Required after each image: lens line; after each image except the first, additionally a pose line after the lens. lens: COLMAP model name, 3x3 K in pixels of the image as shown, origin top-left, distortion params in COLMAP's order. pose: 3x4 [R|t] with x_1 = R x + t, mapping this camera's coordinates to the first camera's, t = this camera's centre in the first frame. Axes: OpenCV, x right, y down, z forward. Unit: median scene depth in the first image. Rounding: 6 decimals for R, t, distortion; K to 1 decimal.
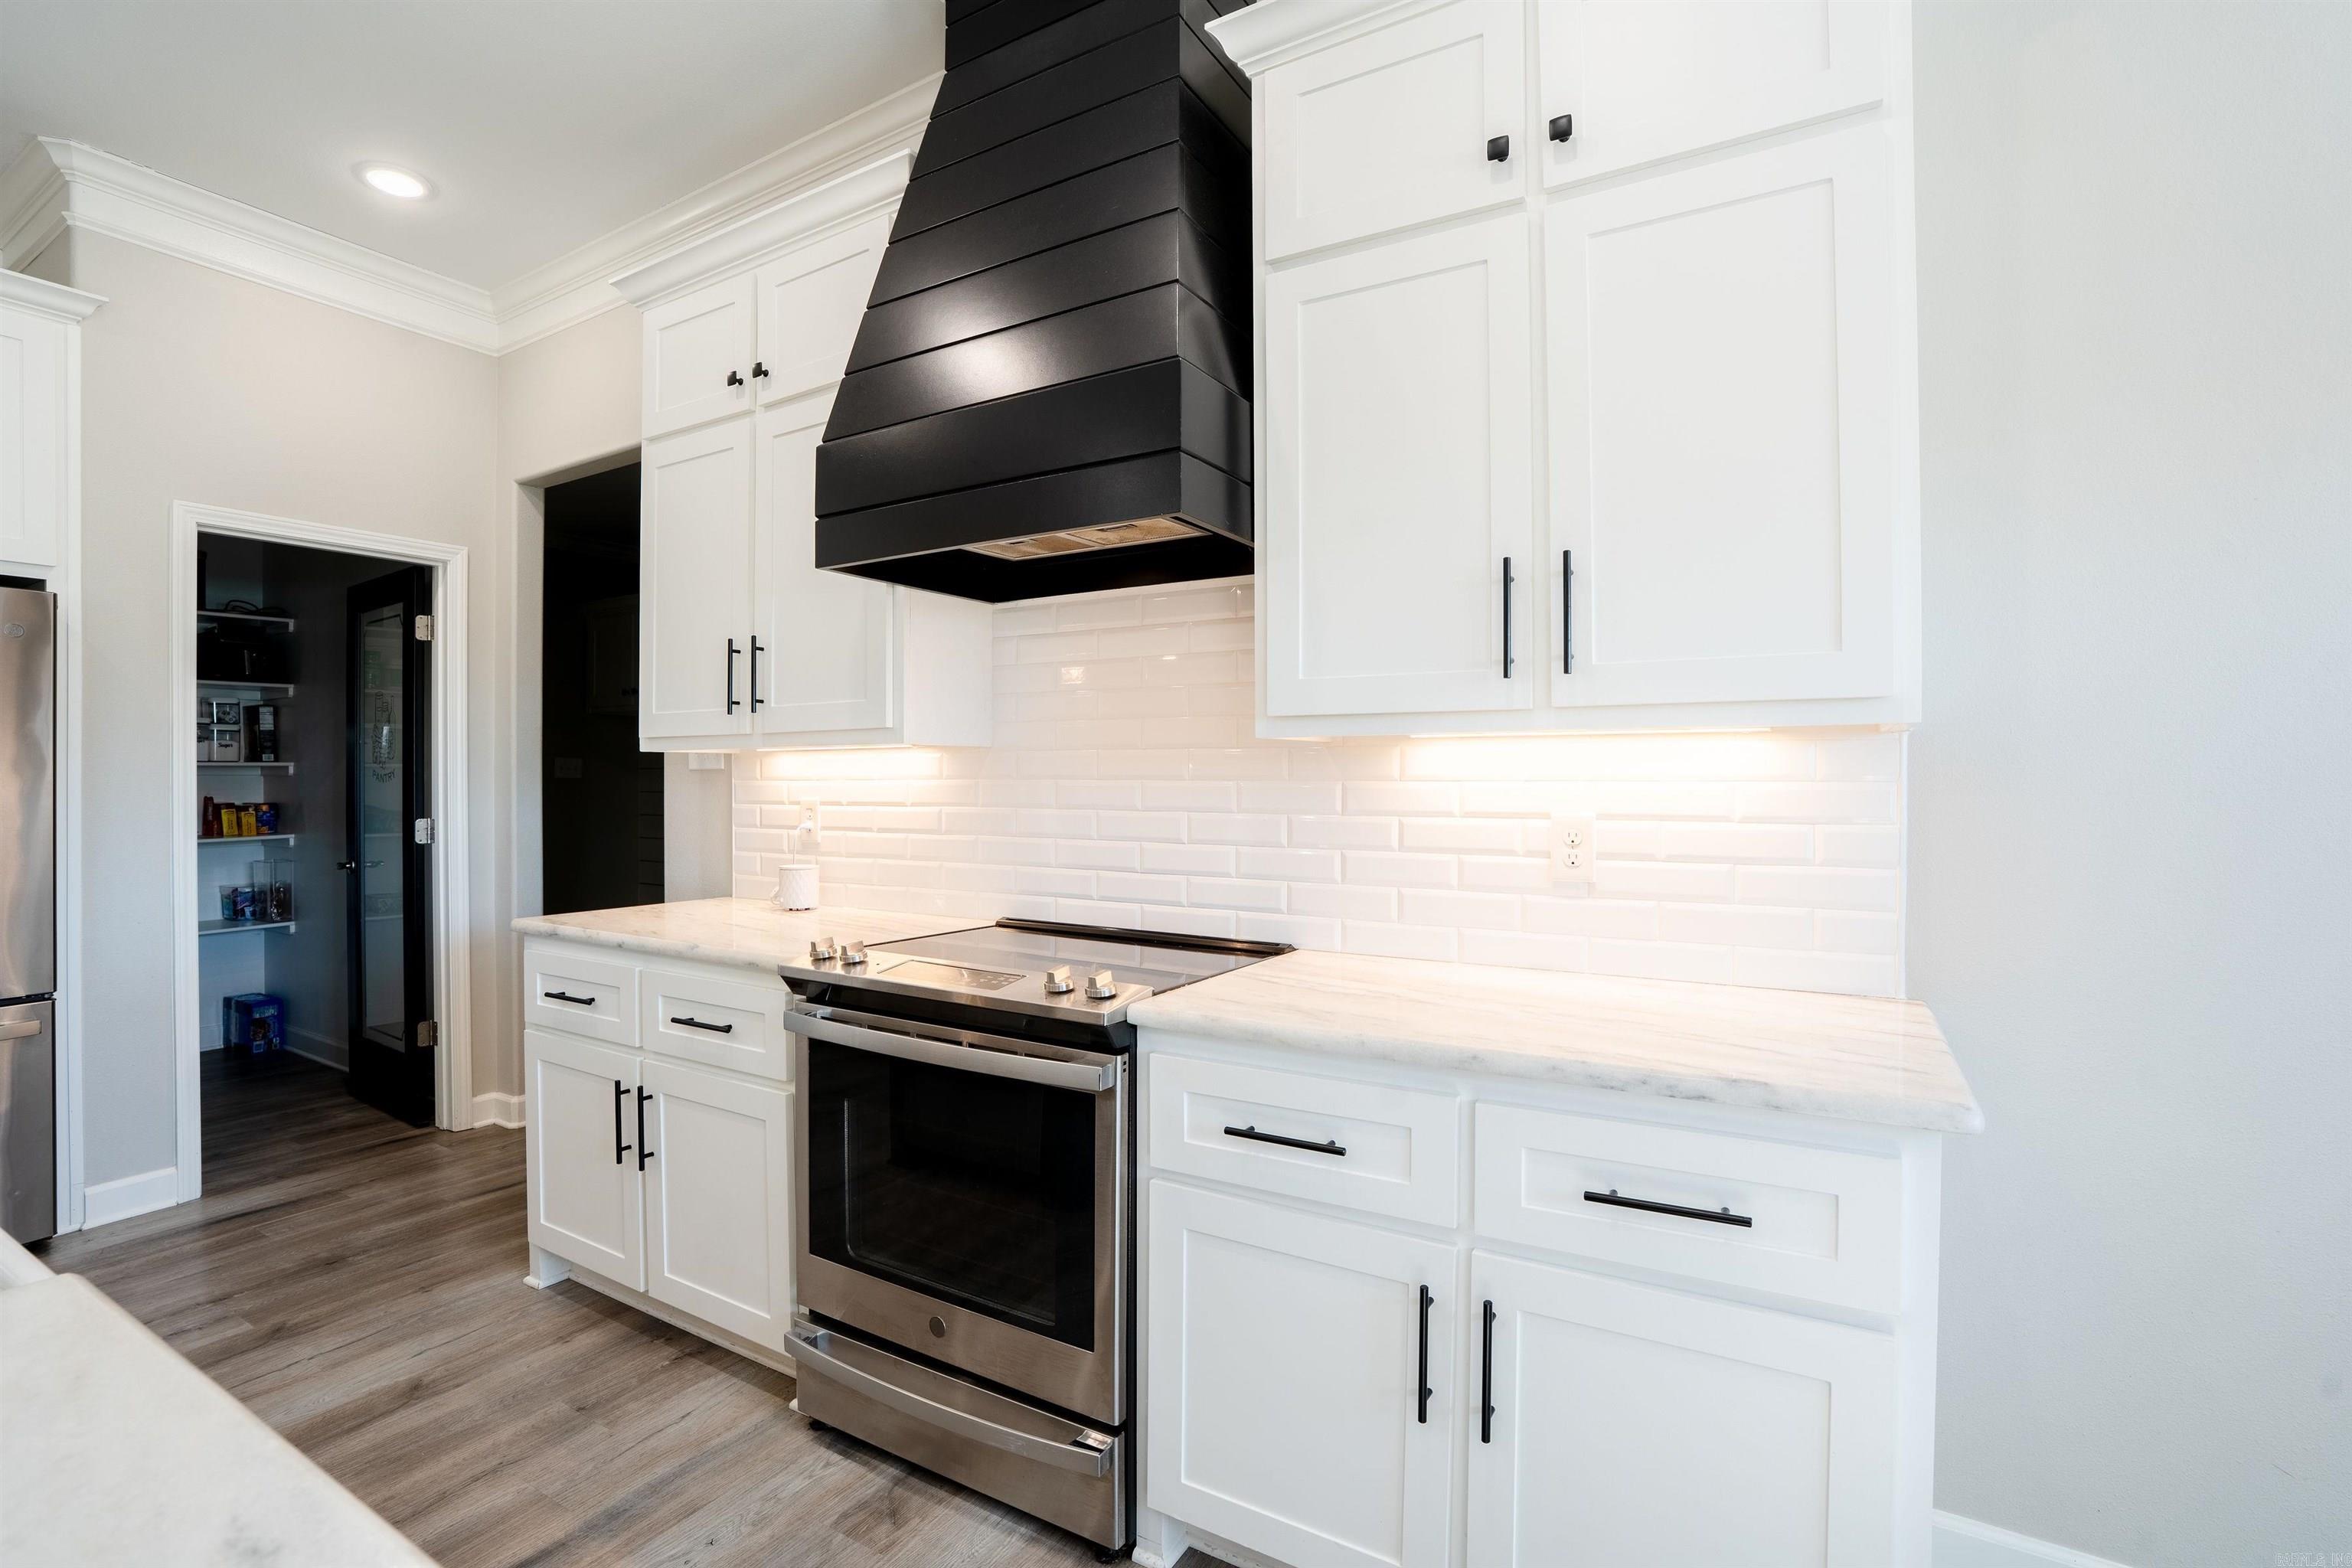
lens RADIAL K [[1084.1, 0, 1169.0], [0, 1084.1, 782.0], [0, 0, 1]] dist [-0.071842, 0.026401]
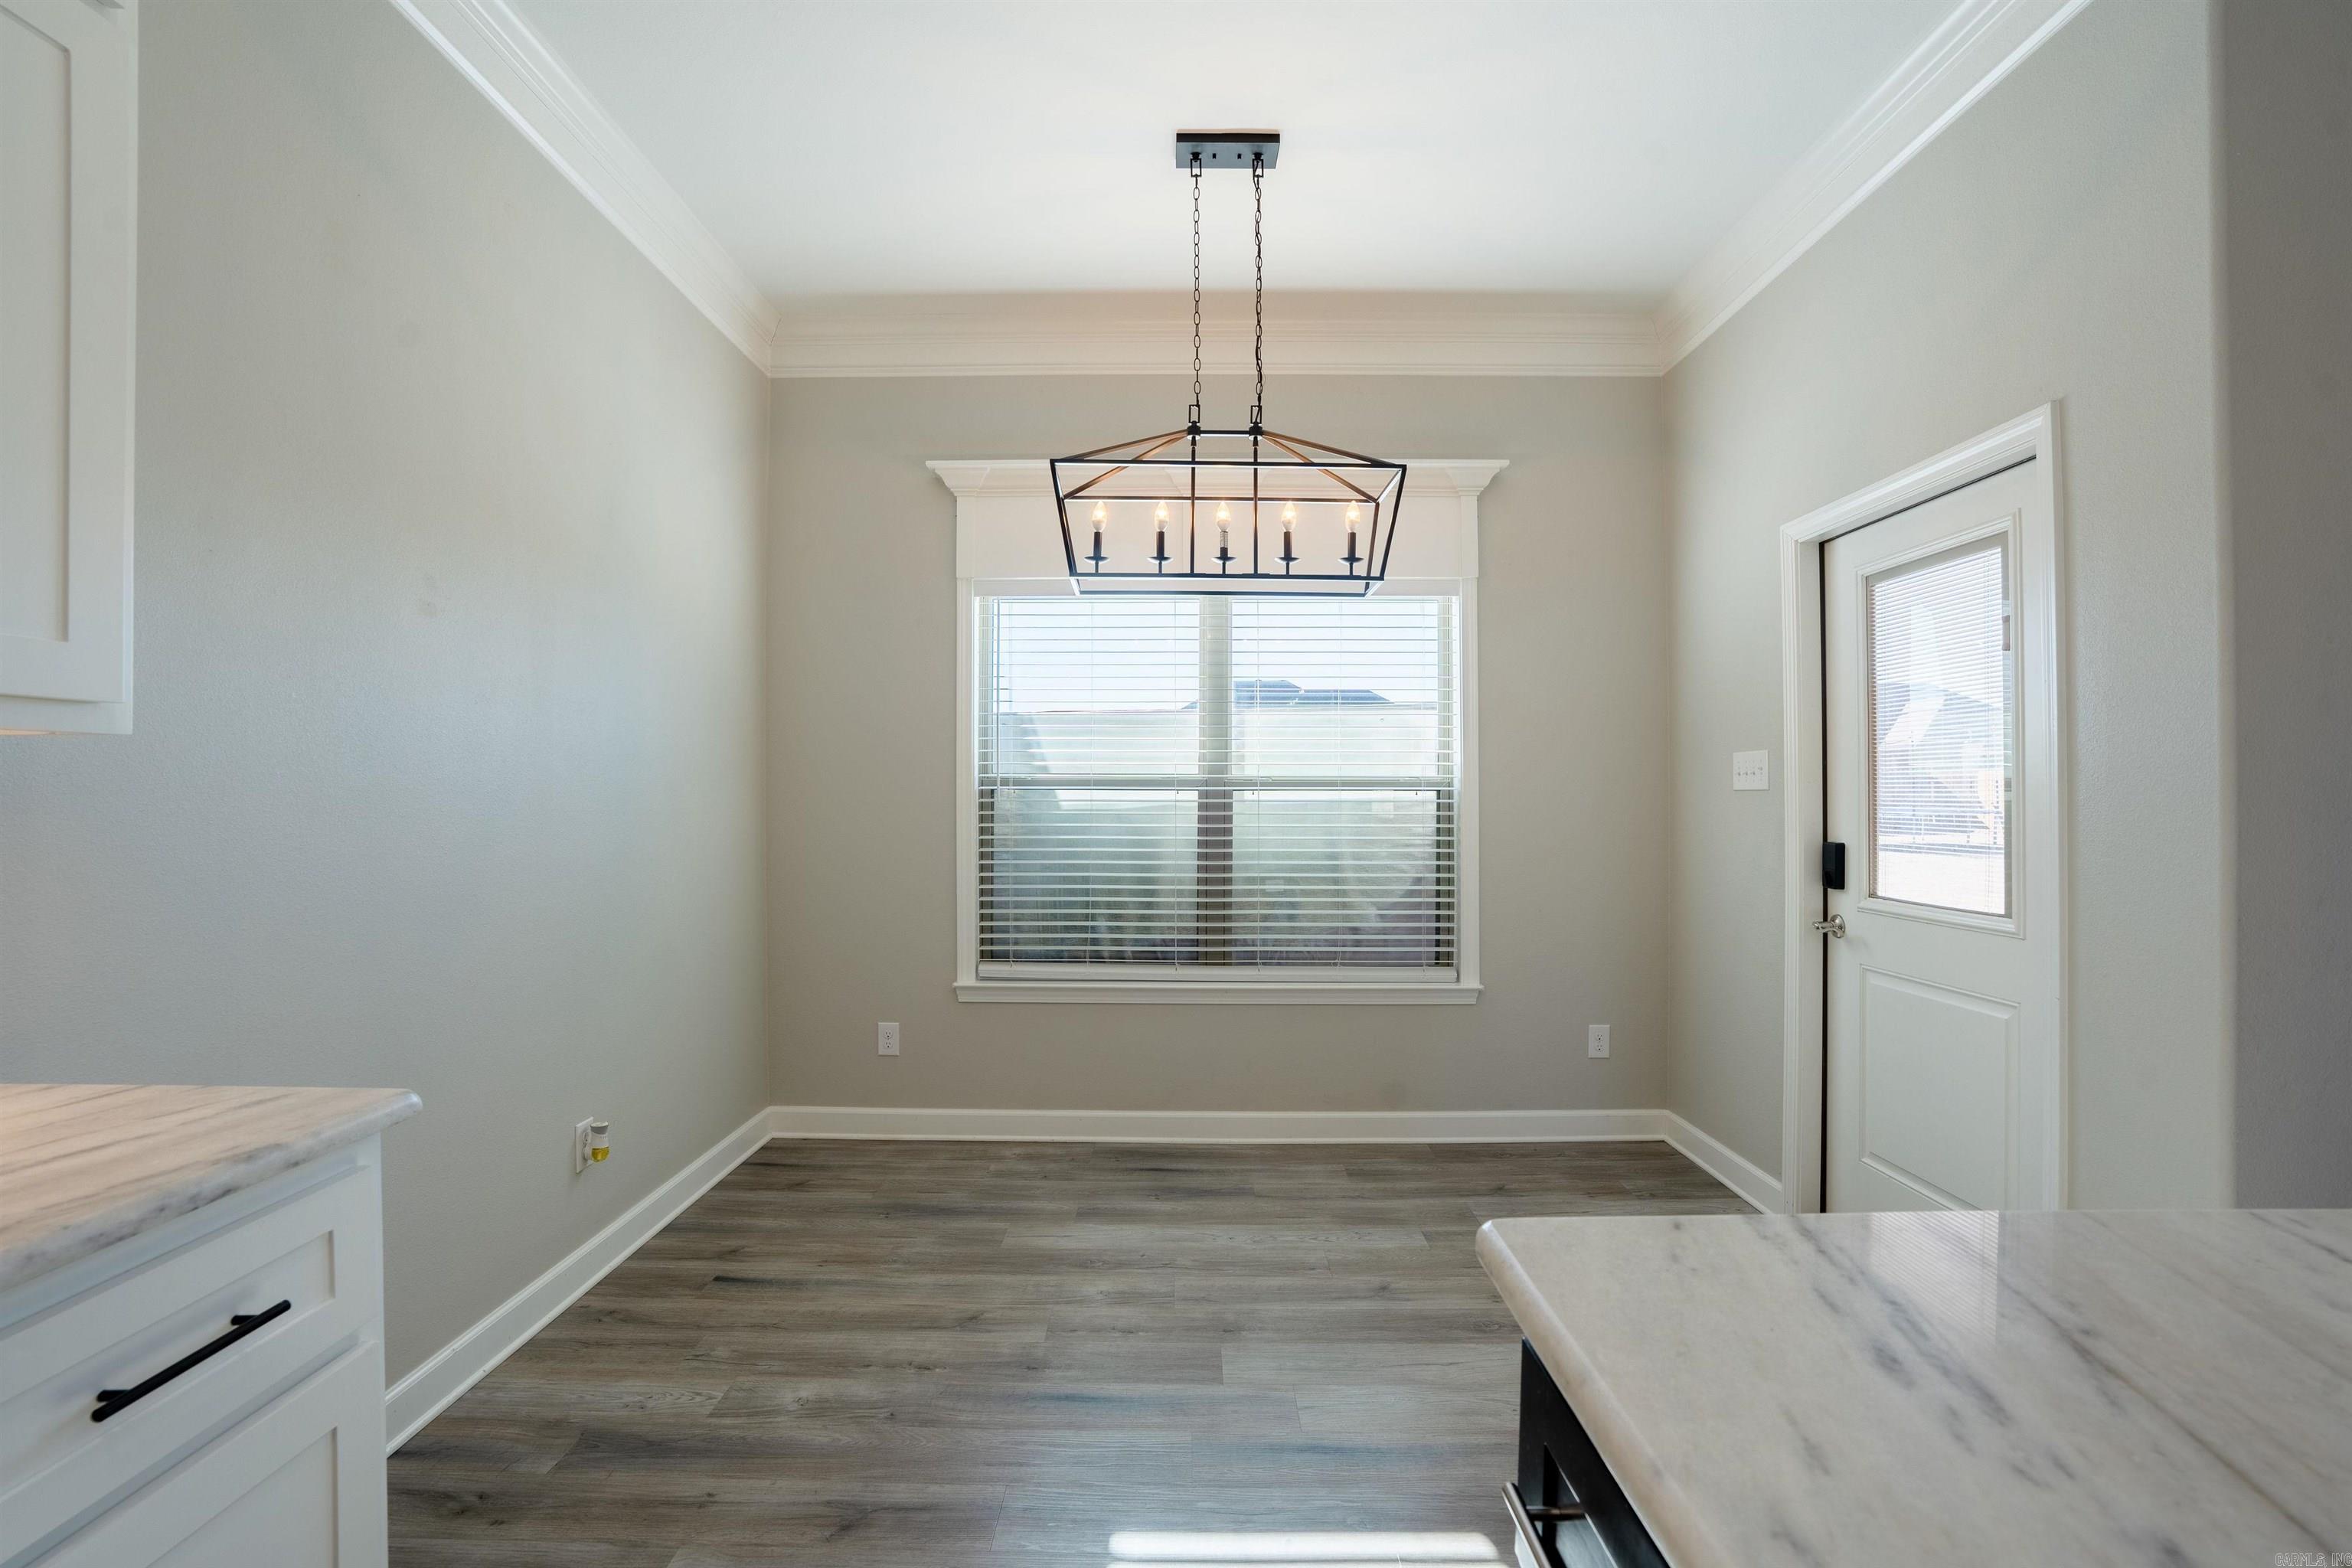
lens RADIAL K [[1084.1, 0, 1169.0], [0, 1084.1, 782.0], [0, 0, 1]] dist [-0.071842, 0.026401]
pose [[-0.505051, 0.009355, 0.863039, -0.334649], [0.008907, 0.999945, -0.005626, -0.001900], [-0.863044, 0.004846, -0.505106, 0.479949]]
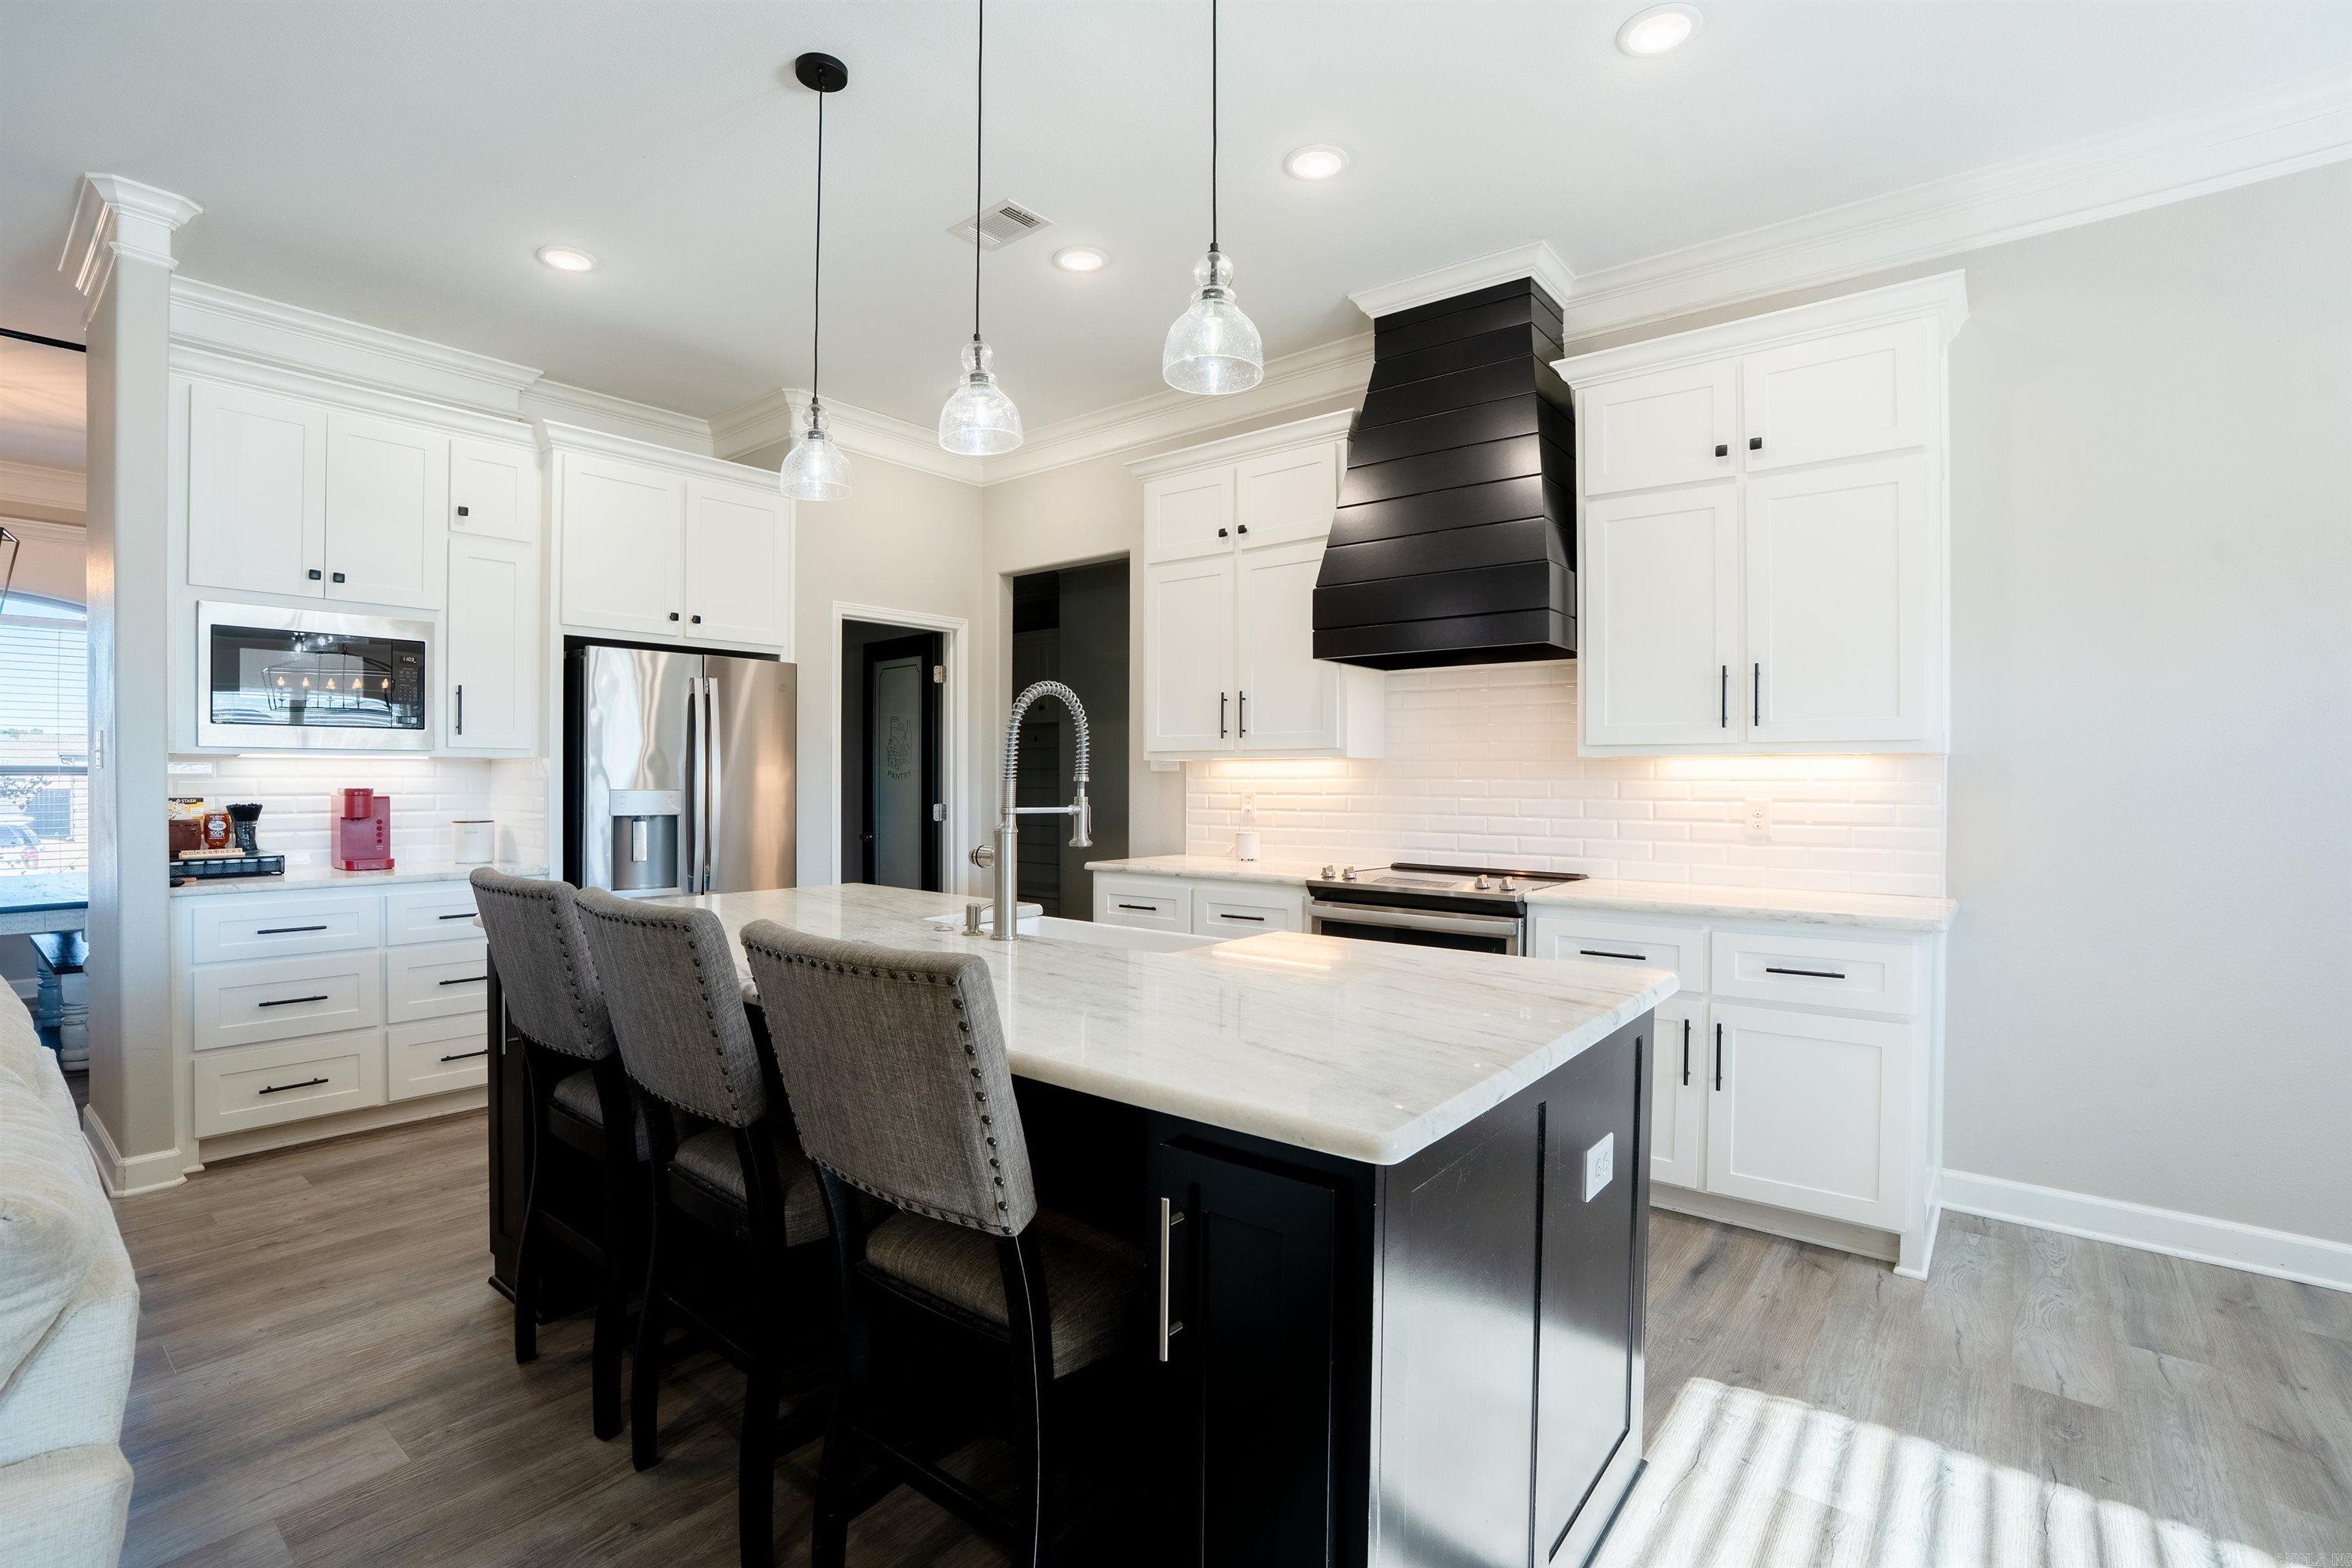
lens RADIAL K [[1084.1, 0, 1169.0], [0, 1084.1, 782.0], [0, 0, 1]] dist [-0.071842, 0.026401]
pose [[0.990950, 0.004843, -0.134144, -0.350218], [-0.004937, 0.999988, -0.000362, 0.006620], [0.134141, 0.001021, 0.990962, -0.866291]]
